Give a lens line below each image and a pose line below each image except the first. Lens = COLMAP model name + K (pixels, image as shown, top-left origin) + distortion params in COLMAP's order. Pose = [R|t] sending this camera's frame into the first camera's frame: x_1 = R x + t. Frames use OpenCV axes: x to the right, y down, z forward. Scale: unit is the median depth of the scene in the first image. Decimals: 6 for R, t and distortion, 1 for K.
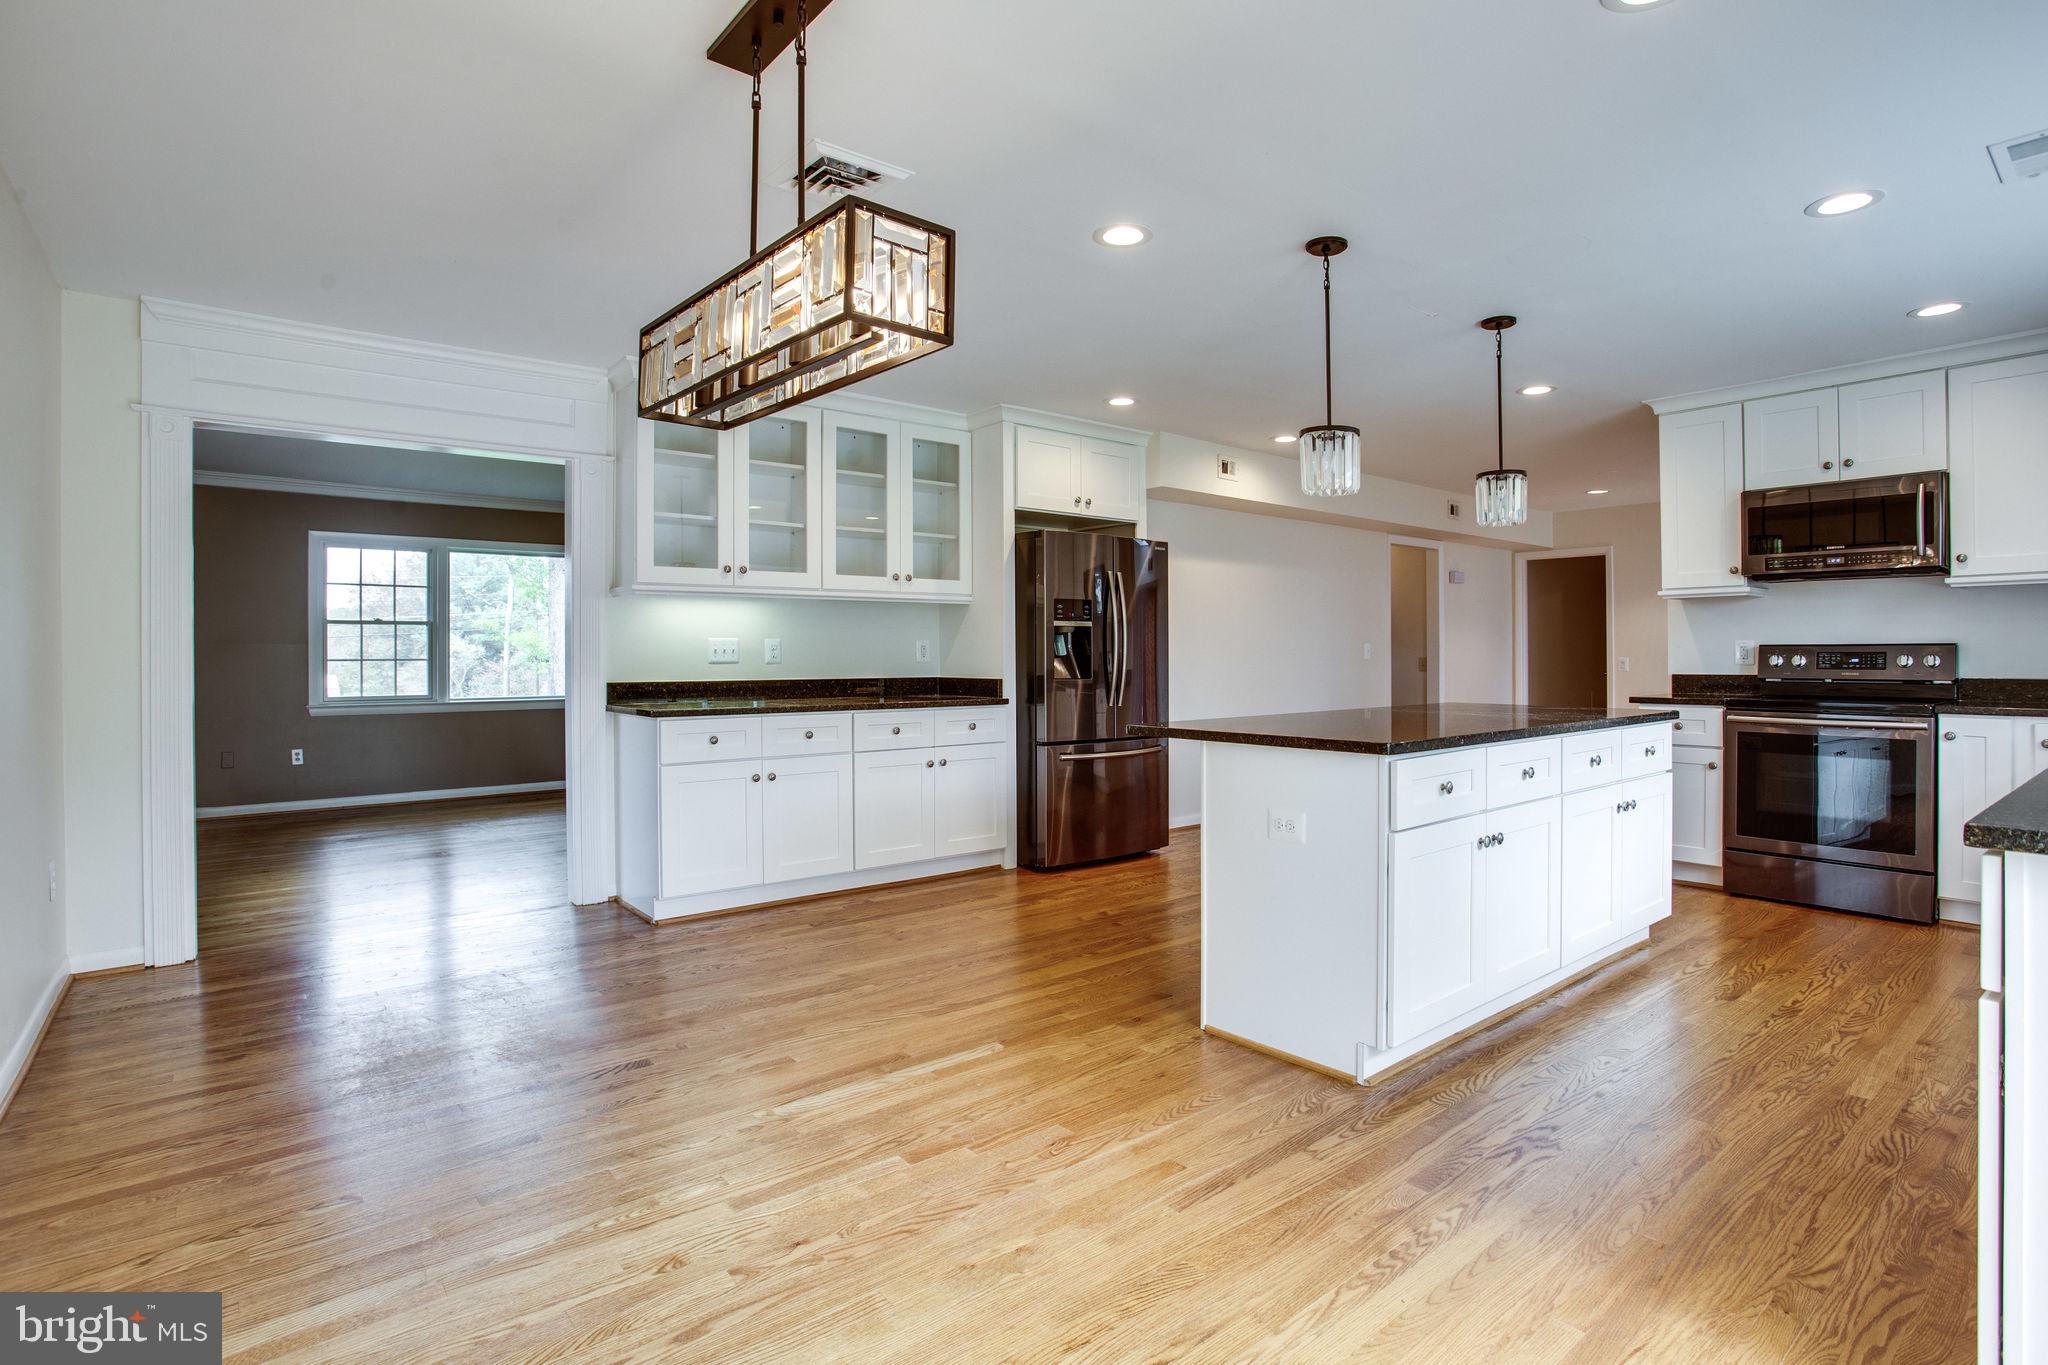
lens RADIAL K [[1009.5, 0, 1033.0], [0, 1009.5, 668.5], [0, 0, 1]] dist [-0.070415, 0.029132]
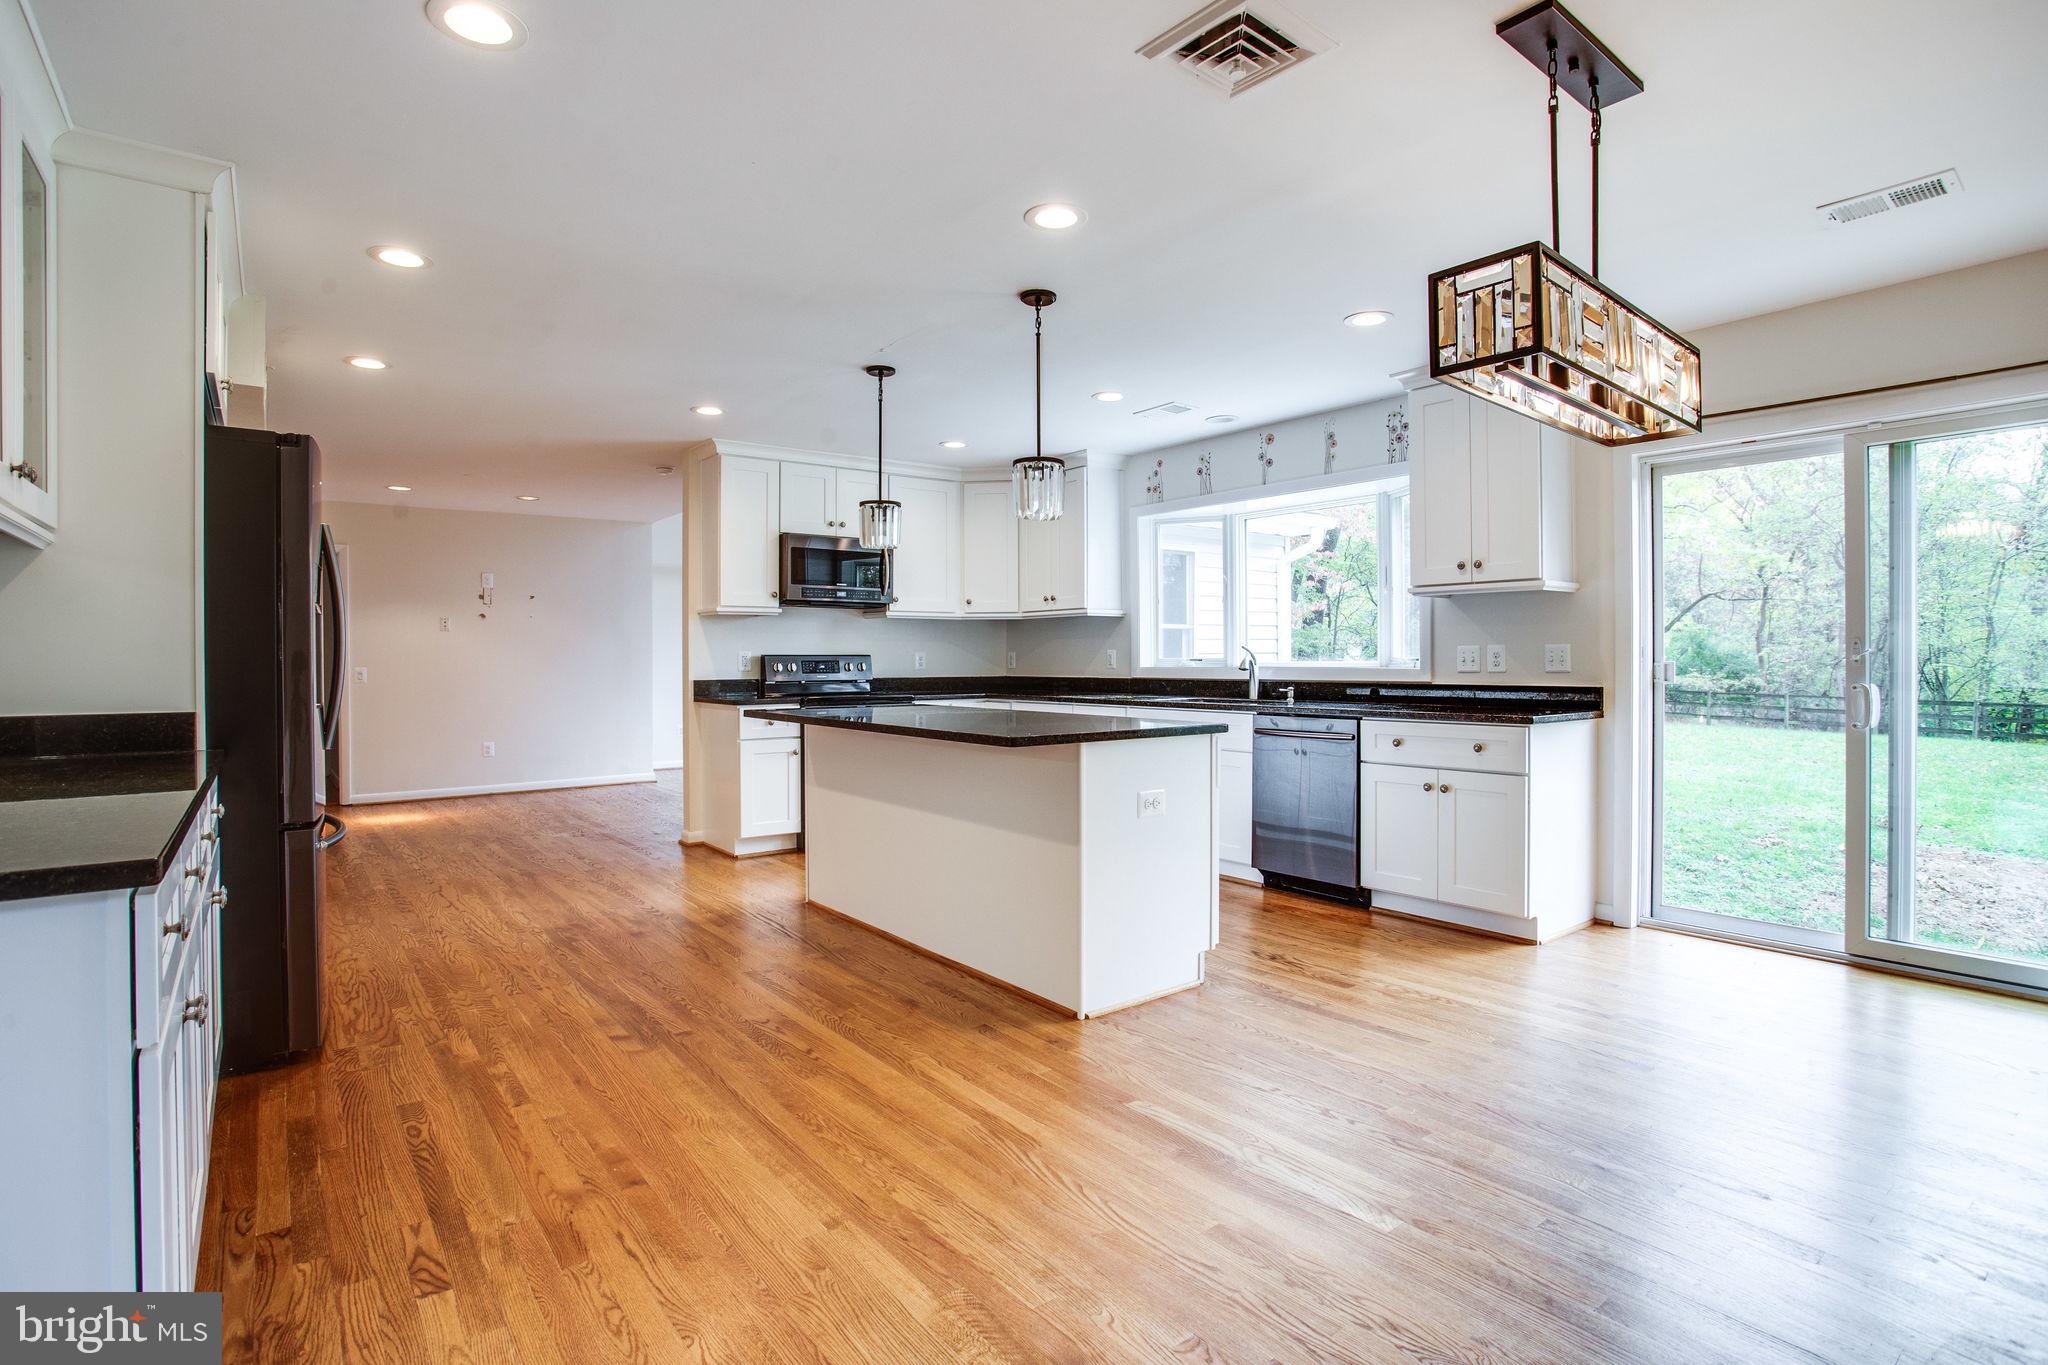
lens RADIAL K [[1009.5, 0, 1033.0], [0, 1009.5, 668.5], [0, 0, 1]] dist [-0.070415, 0.029132]
pose [[0.026429, -0.003528, 0.999644, -0.630230], [0.016926, 0.999852, 0.003081, -0.005714], [-0.999507, 0.016839, 0.026485, 0.735138]]
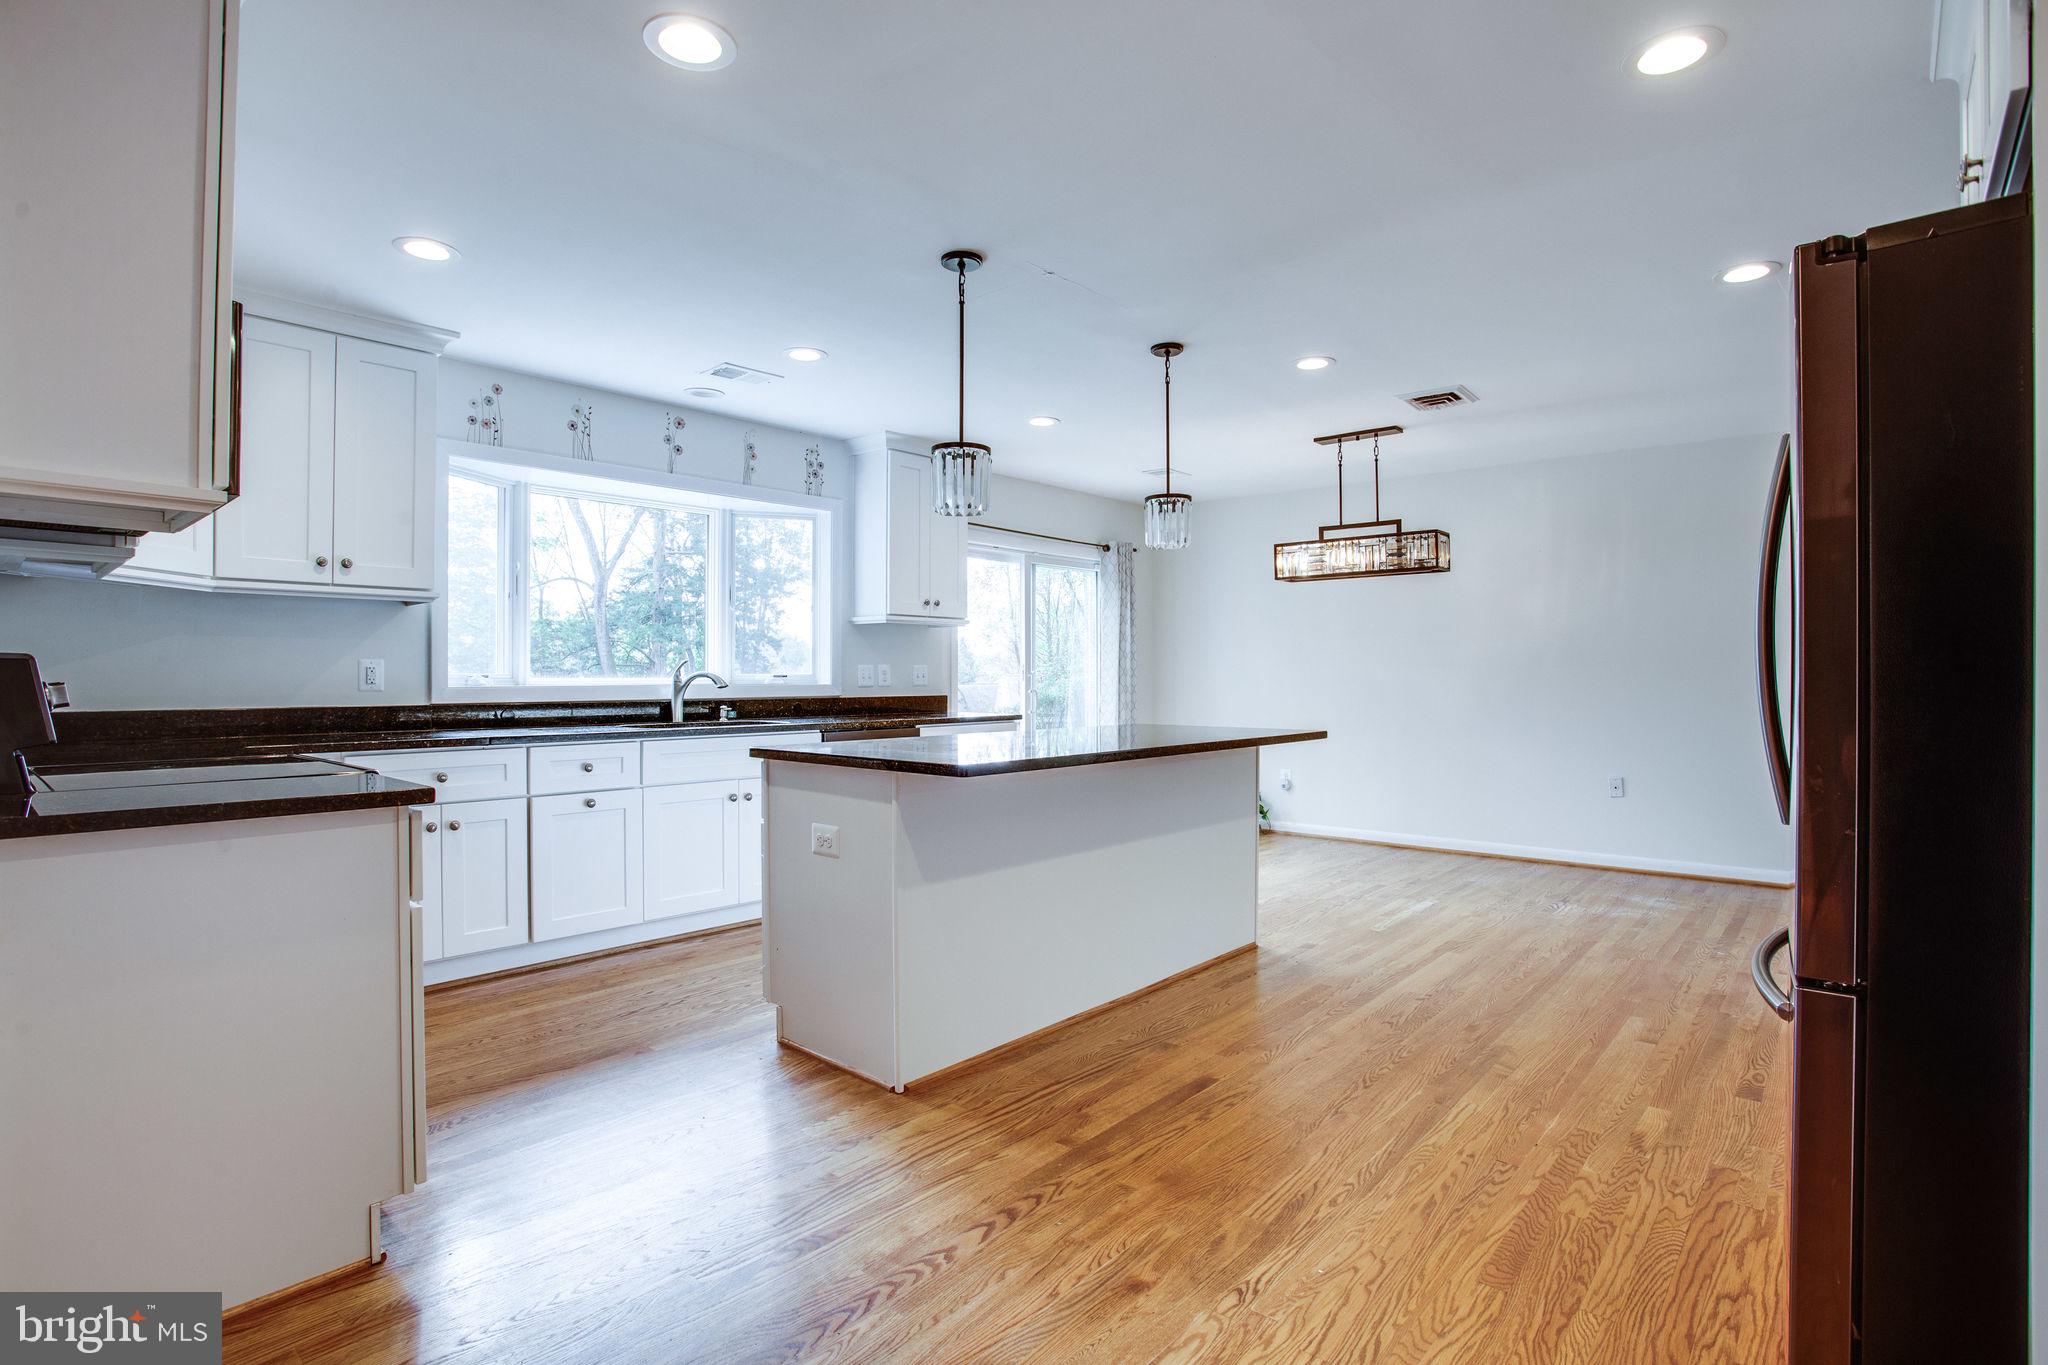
lens RADIAL K [[1009.5, 0, 1033.0], [0, 1009.5, 668.5], [0, 0, 1]] dist [-0.070415, 0.029132]
pose [[-0.985949, 0.006487, -0.166920, 0.510561], [0.005167, 0.999952, 0.008343, -0.023949], [0.166966, 0.007363, -0.985935, 1.671703]]
